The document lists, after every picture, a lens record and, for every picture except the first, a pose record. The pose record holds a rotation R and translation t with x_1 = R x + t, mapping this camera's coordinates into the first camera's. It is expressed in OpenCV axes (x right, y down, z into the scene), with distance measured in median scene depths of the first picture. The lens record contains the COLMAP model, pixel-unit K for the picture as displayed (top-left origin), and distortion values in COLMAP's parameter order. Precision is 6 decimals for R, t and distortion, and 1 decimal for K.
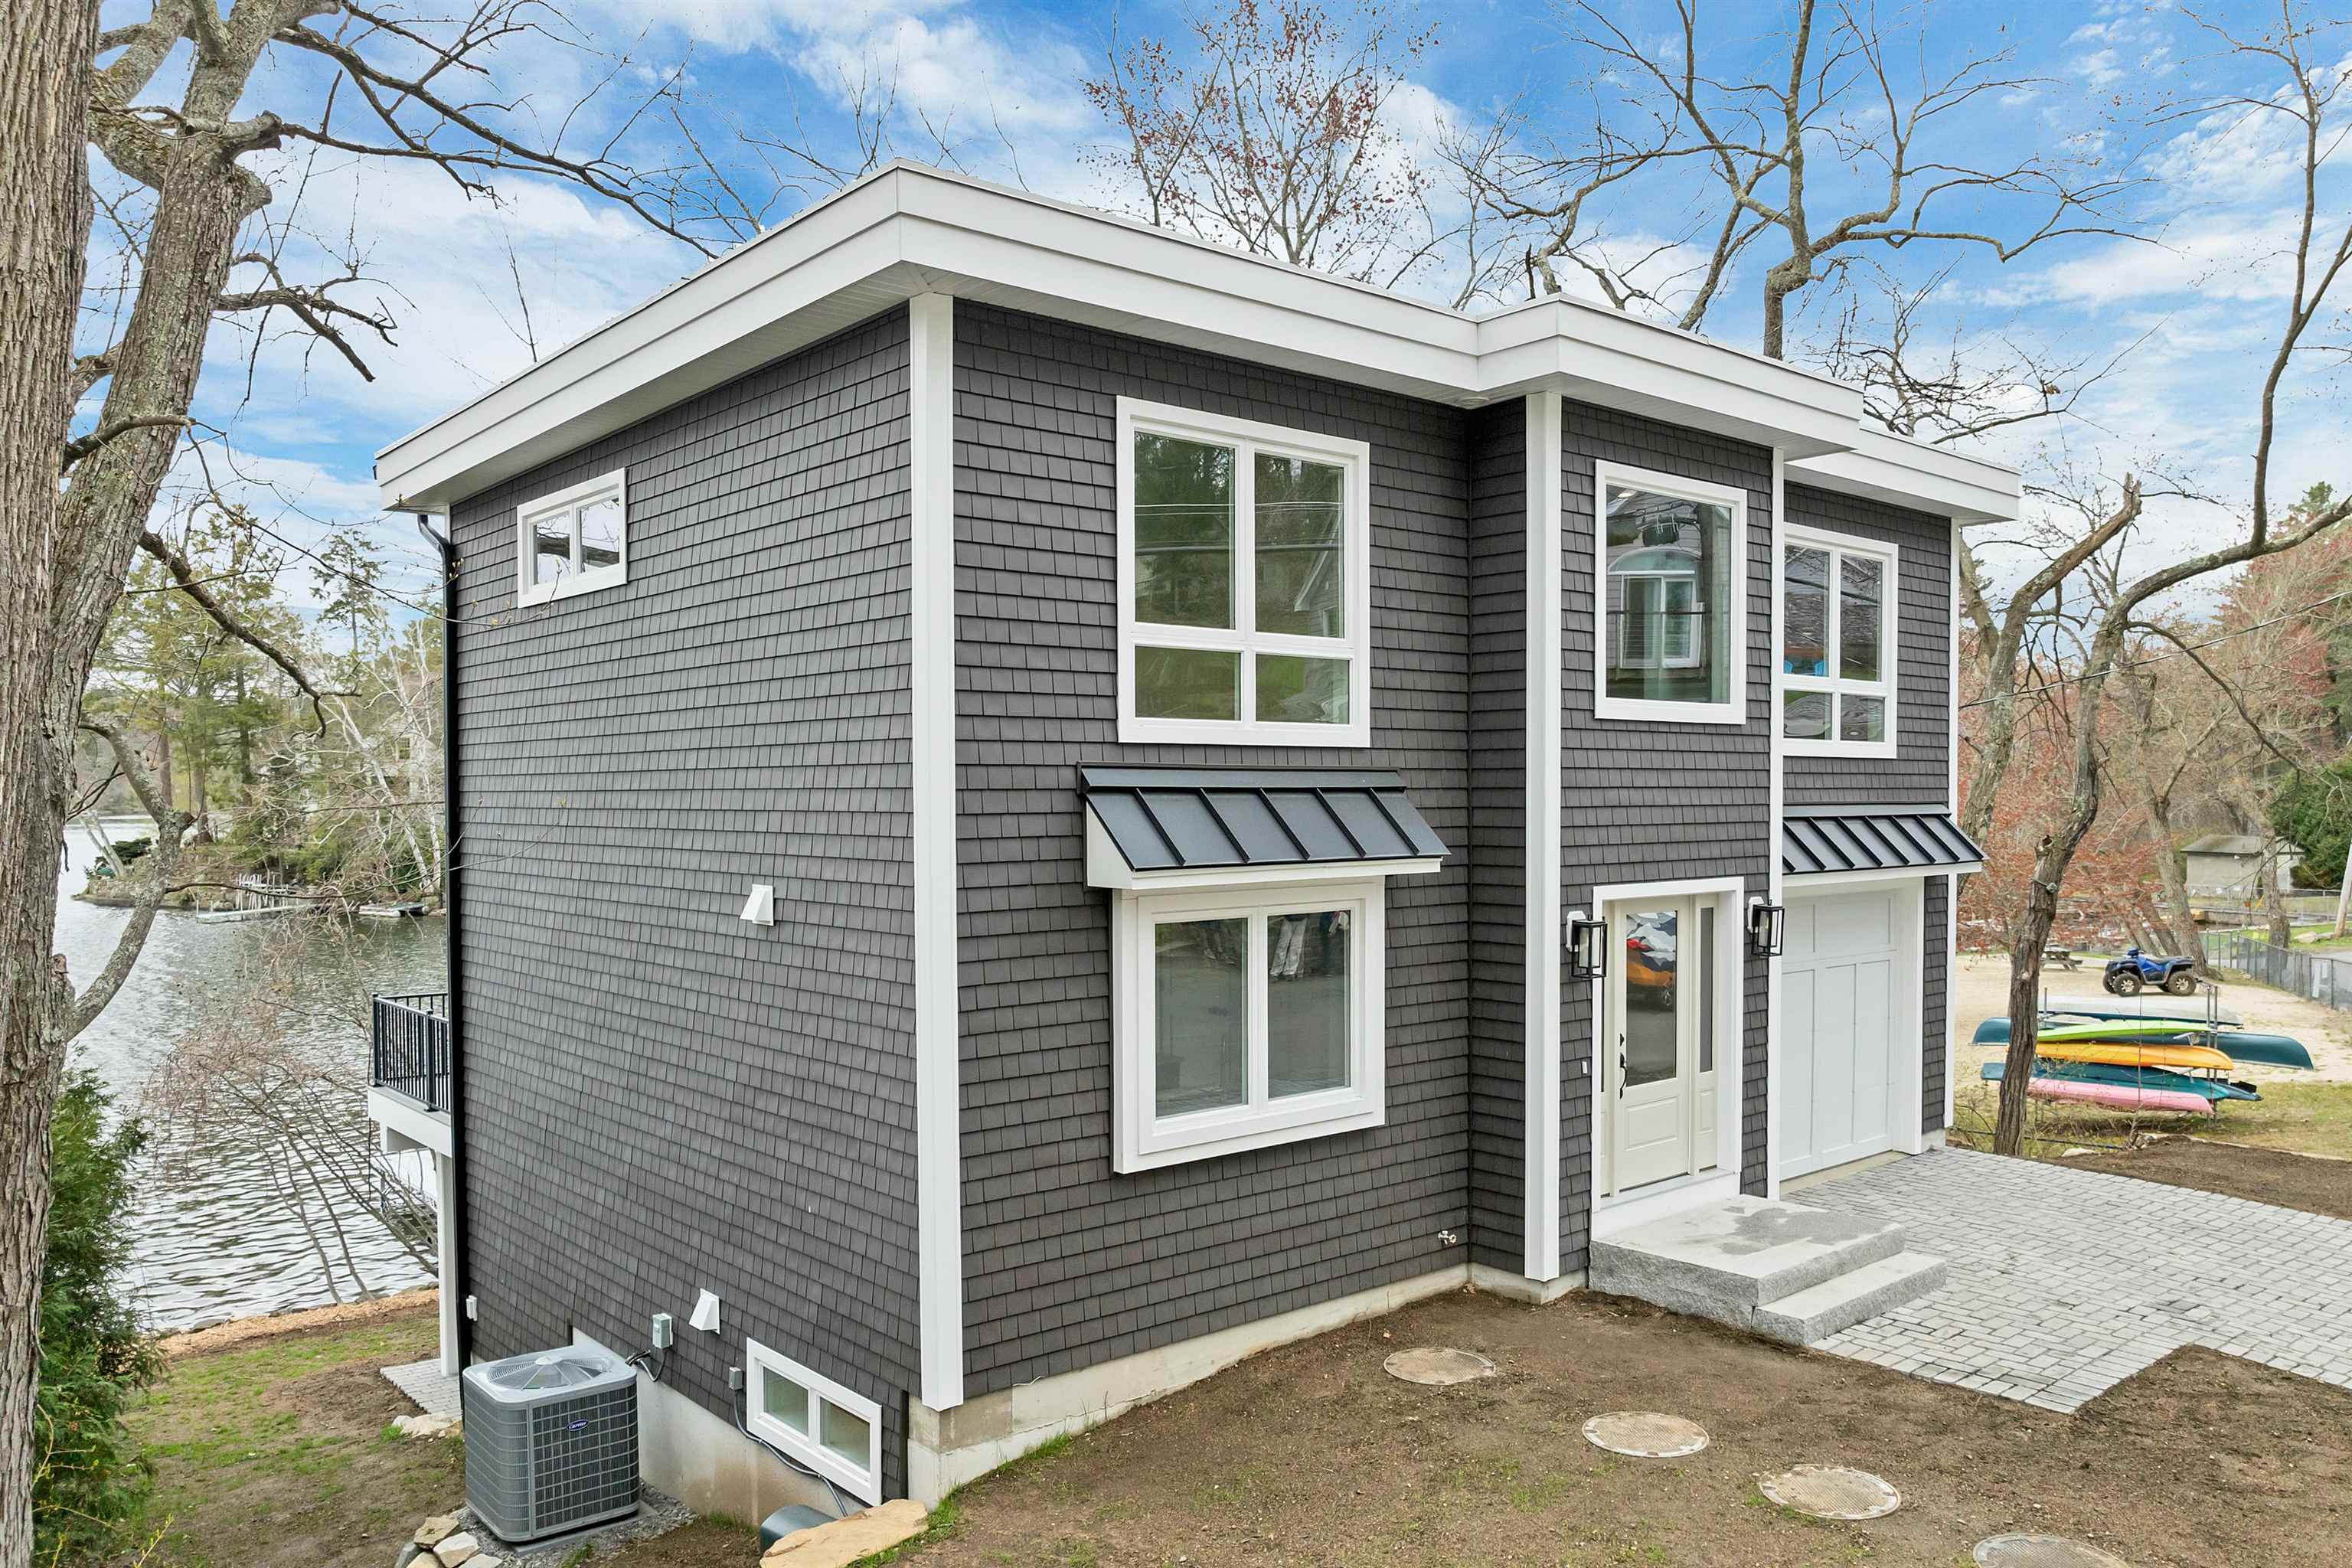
lens RADIAL K [[1728.1, 0, 1202.1], [0, 1728.1, 841.6], [0, 0, 1]] dist [-0.042772, 0.003245]
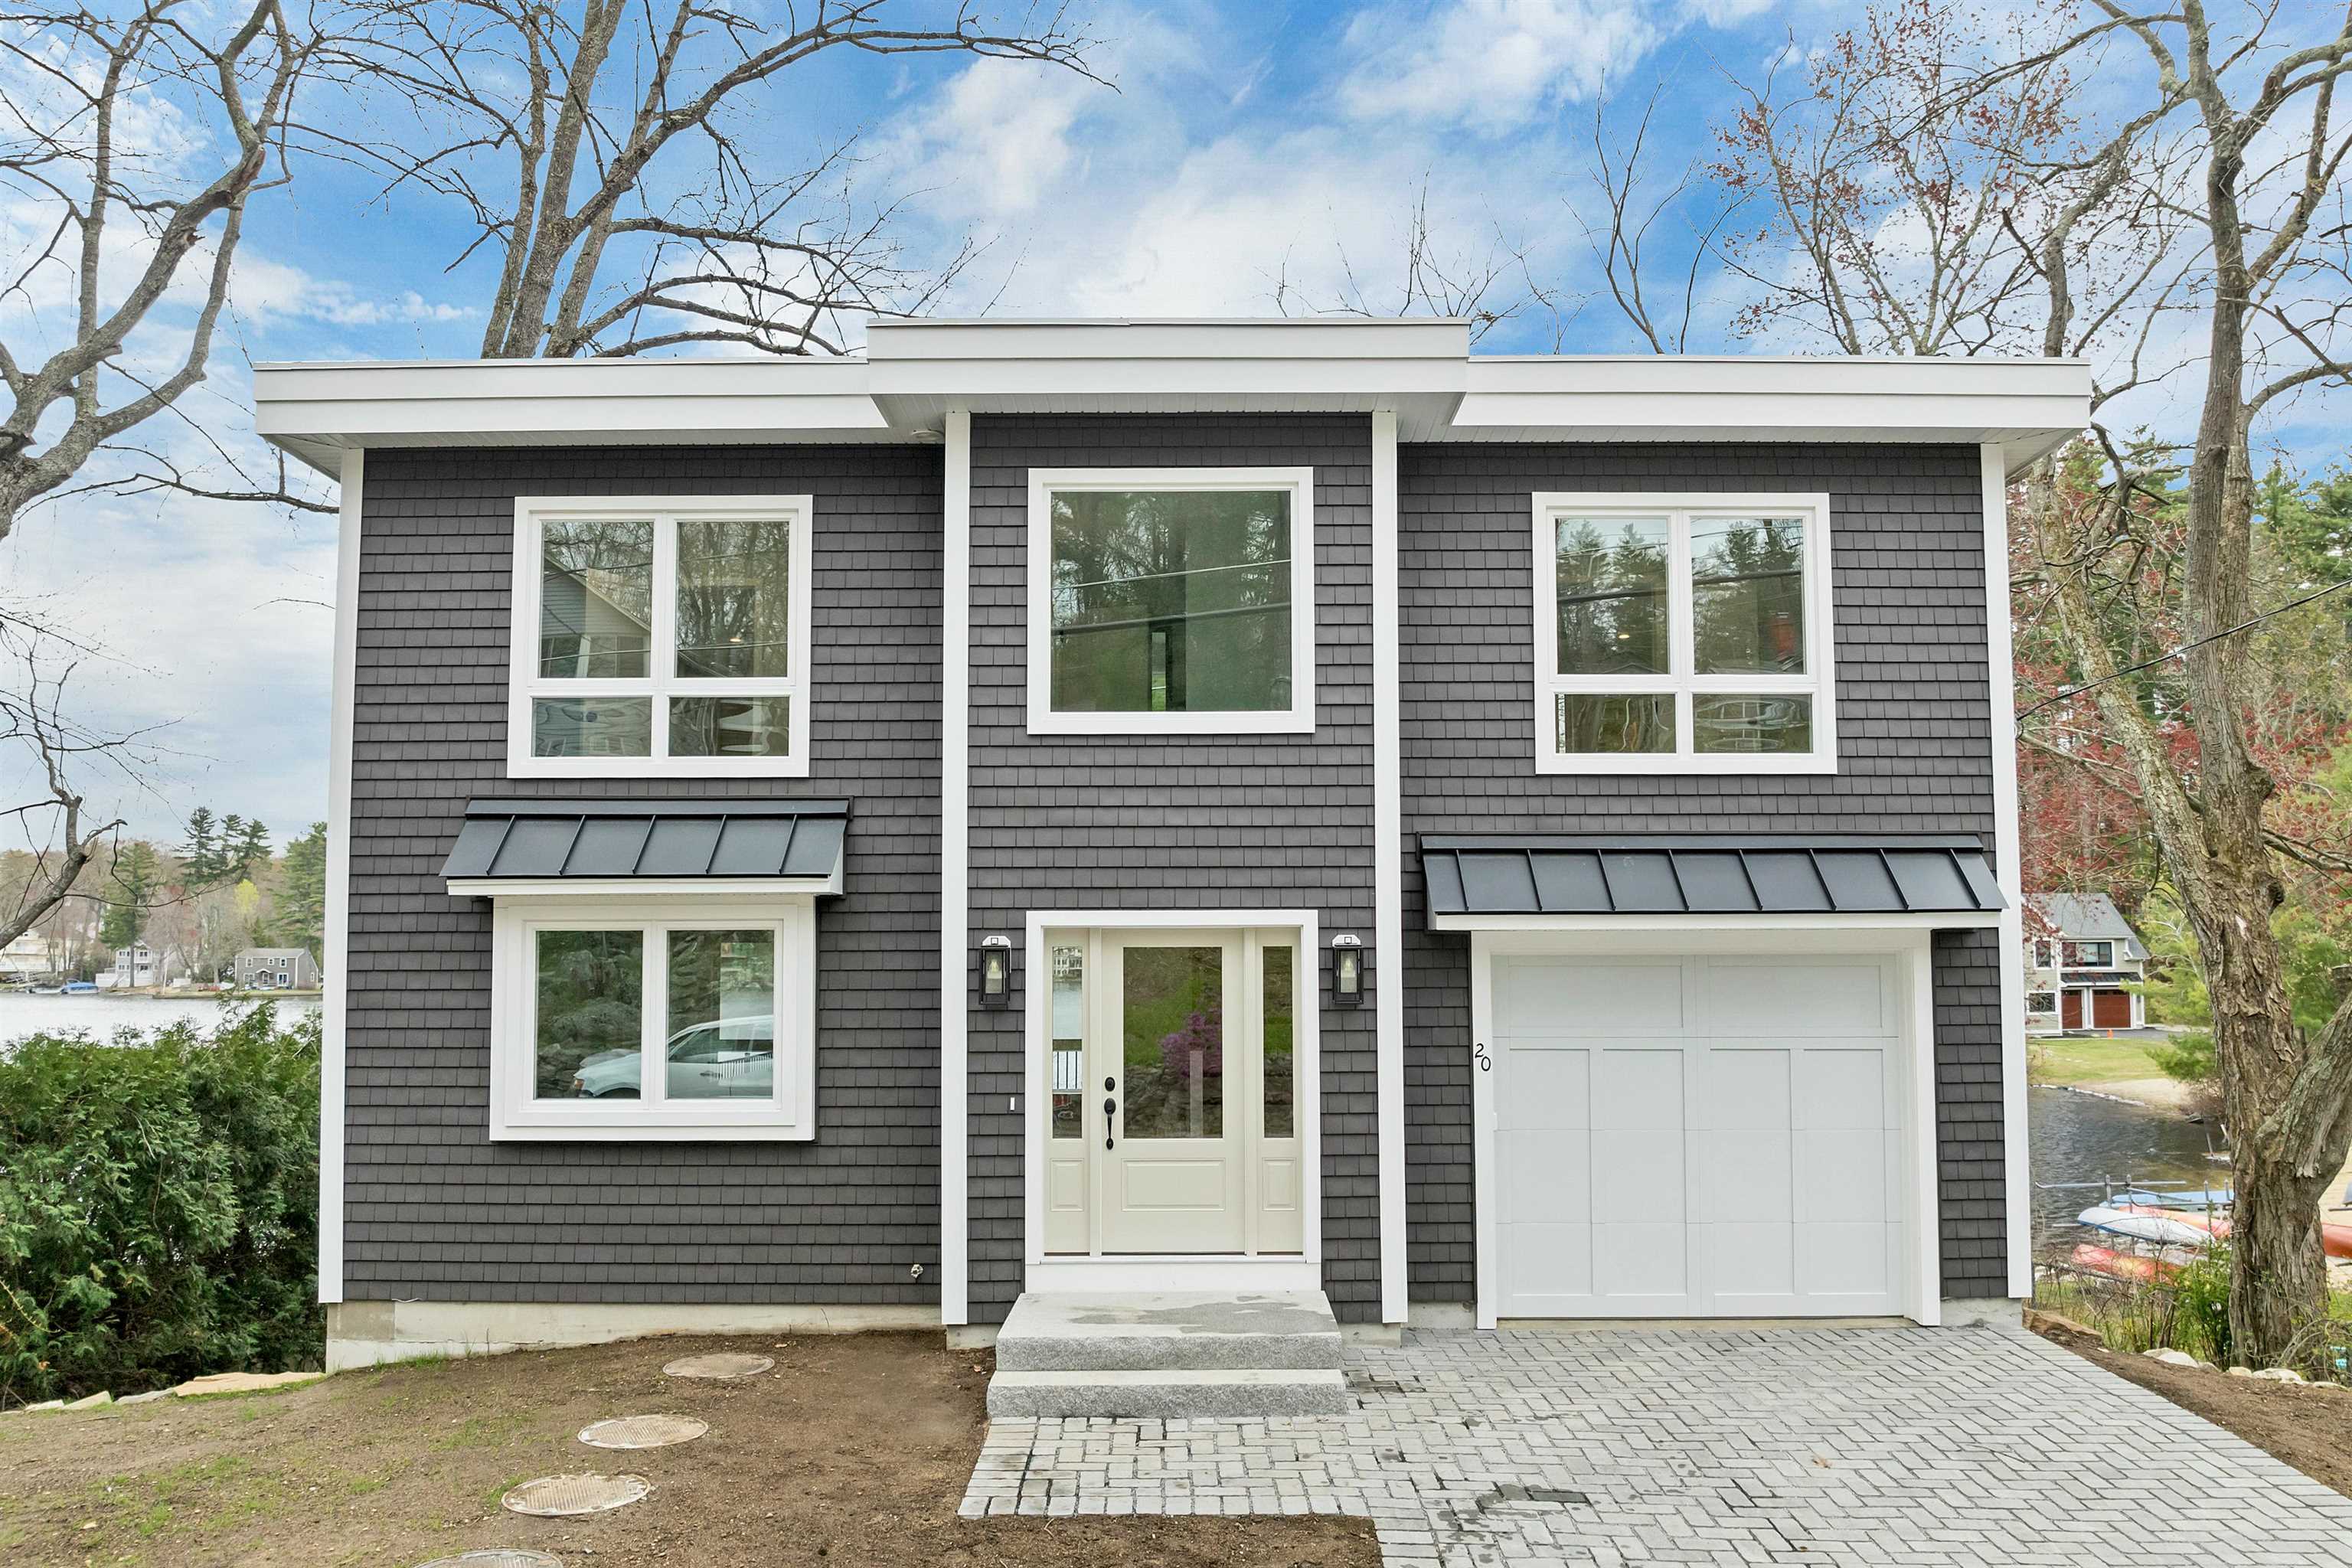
lens RADIAL K [[1728.1, 0, 1202.1], [0, 1728.1, 841.6], [0, 0, 1]] dist [-0.042772, 0.003245]
pose [[0.755911, -0.043255, -0.653244, 1.012810], [-0.018523, 0.996002, -0.087386, 0.075976], [0.654412, 0.078156, 0.752088, 0.385727]]
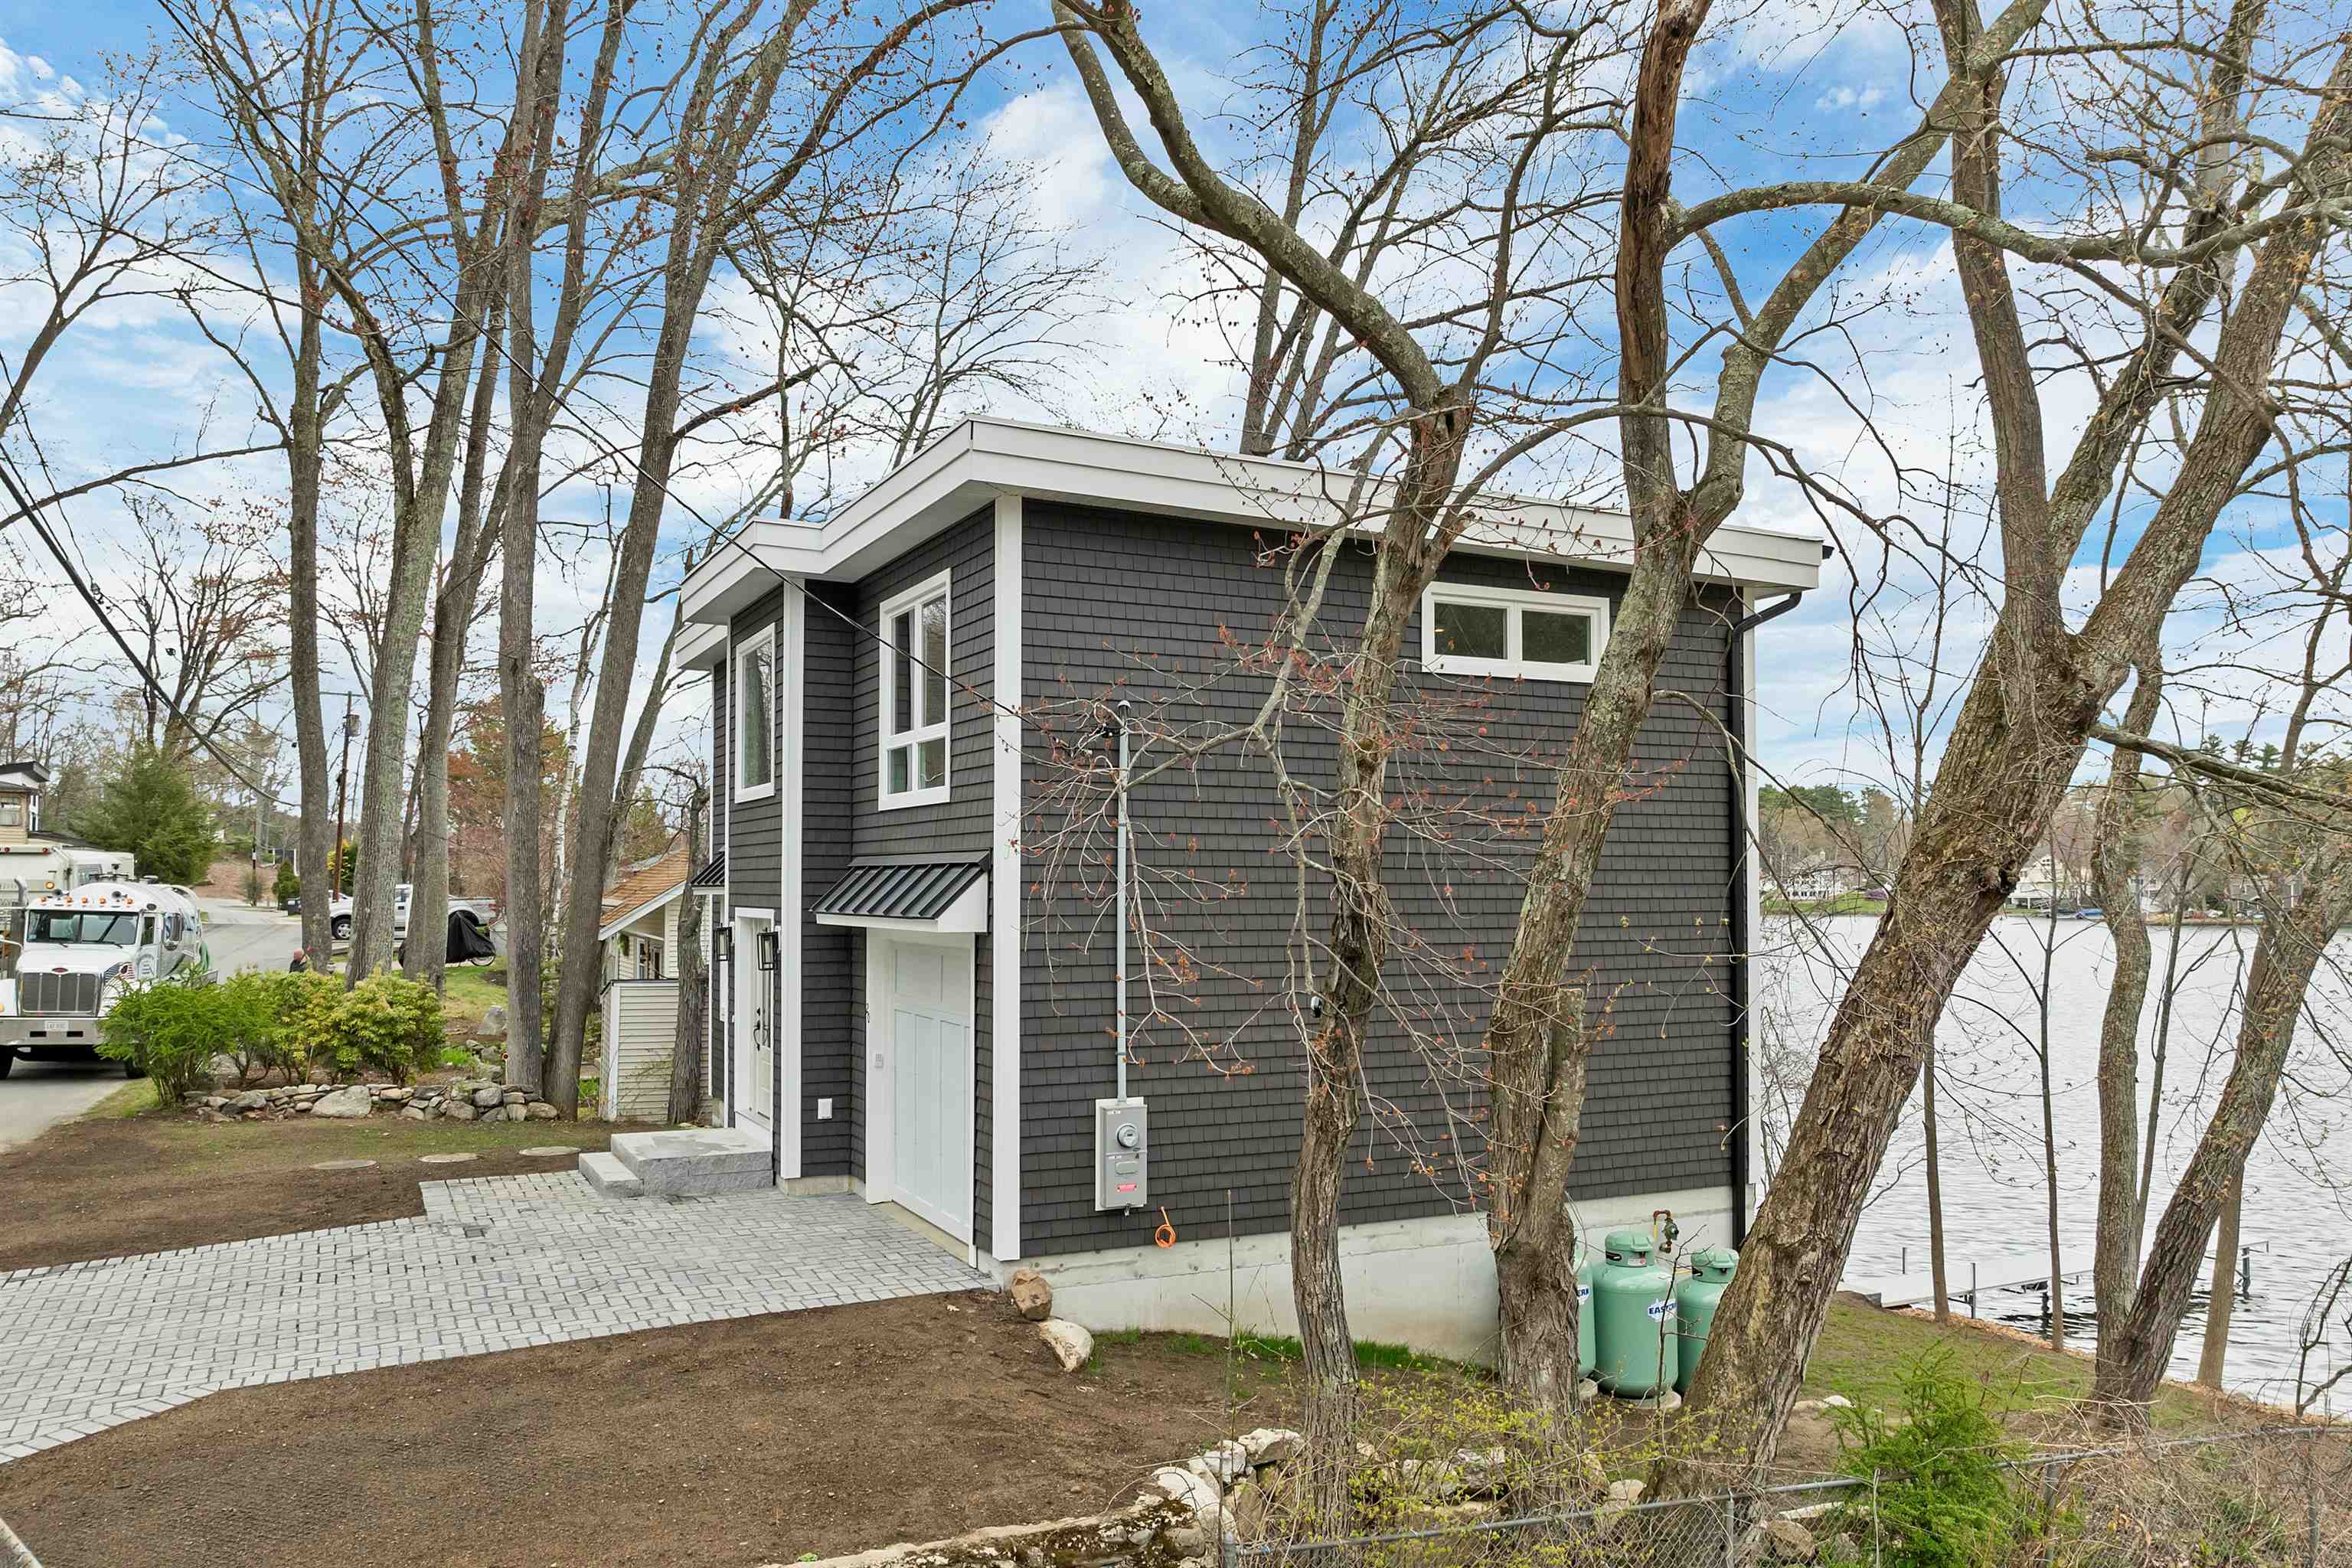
lens RADIAL K [[1737.4, 0, 1199.8], [0, 1737.4, 825.0], [0, 0, 1]] dist [-0.048835, 0.000864]
pose [[-0.253819, -0.030793, -0.966761, 1.863024], [-0.026146, 0.999346, -0.024967, -0.024655], [0.966898, 0.018940, -0.254459, 2.021815]]
